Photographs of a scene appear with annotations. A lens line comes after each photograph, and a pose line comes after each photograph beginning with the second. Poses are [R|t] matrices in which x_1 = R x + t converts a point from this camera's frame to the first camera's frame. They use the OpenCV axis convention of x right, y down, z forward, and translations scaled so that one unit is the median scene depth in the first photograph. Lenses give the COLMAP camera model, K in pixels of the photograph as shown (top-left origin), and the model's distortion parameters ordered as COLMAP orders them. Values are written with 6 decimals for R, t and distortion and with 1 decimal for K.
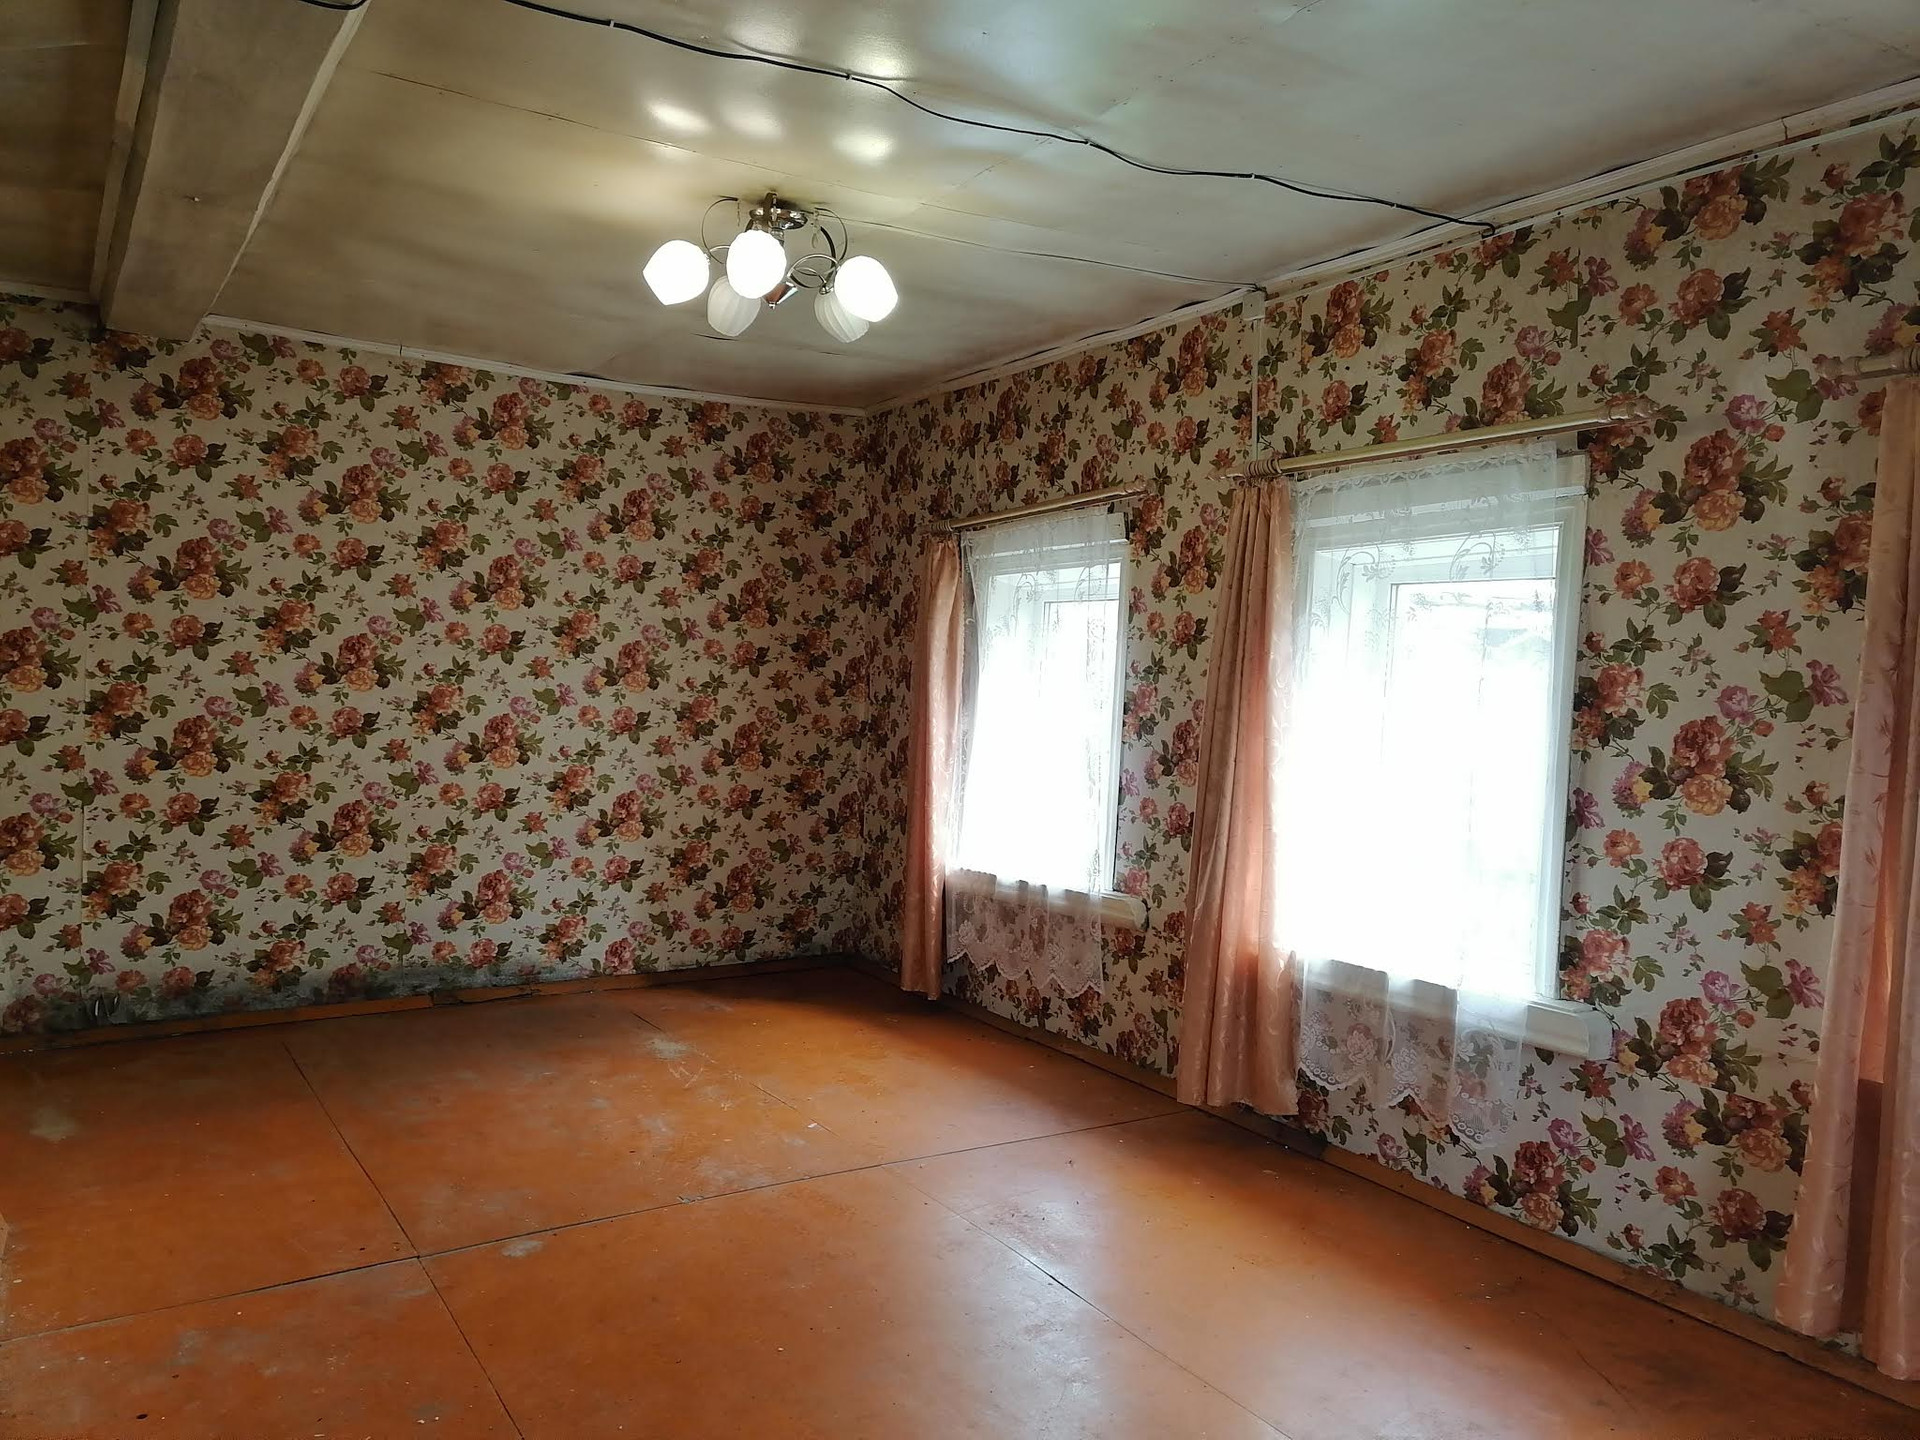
lens RADIAL K [[1425.7, 0, 970.4], [0, 1425.7, 721.8], [0, 0, 1]] dist [0.096249, -0.096127]
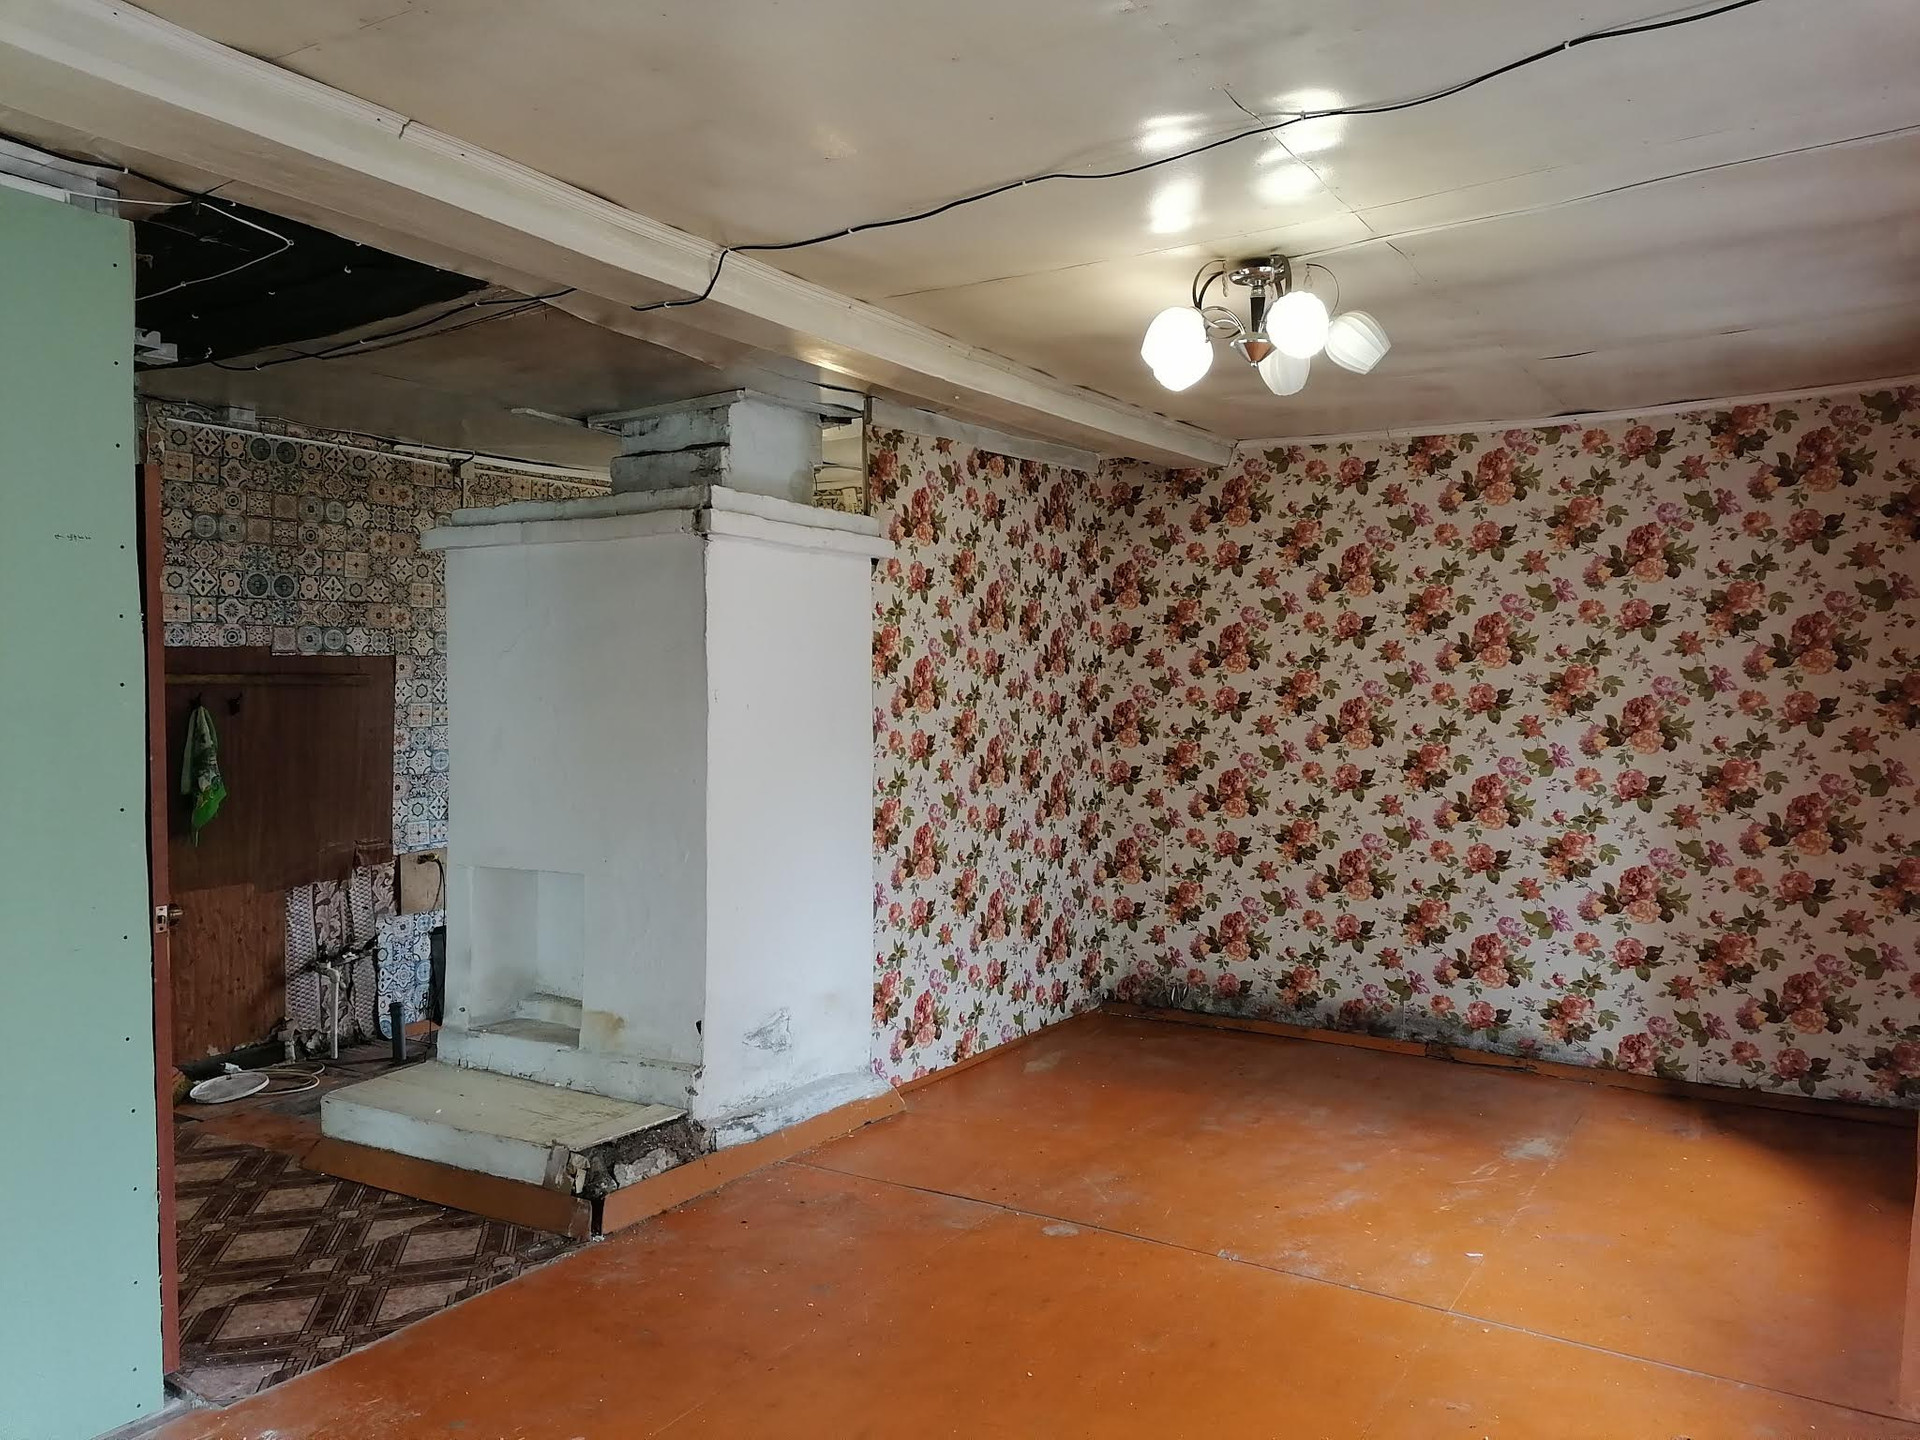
lens RADIAL K [[1401.8, 0, 959.0], [0, 1401.8, 727.6], [0, 0, 1]] dist [0.049488, -0.040279]
pose [[0.416331, -0.007750, -0.909180, 0.408913], [-0.030419, 0.999285, -0.022447, -0.004558], [0.908704, 0.037002, 0.415798, 0.272212]]
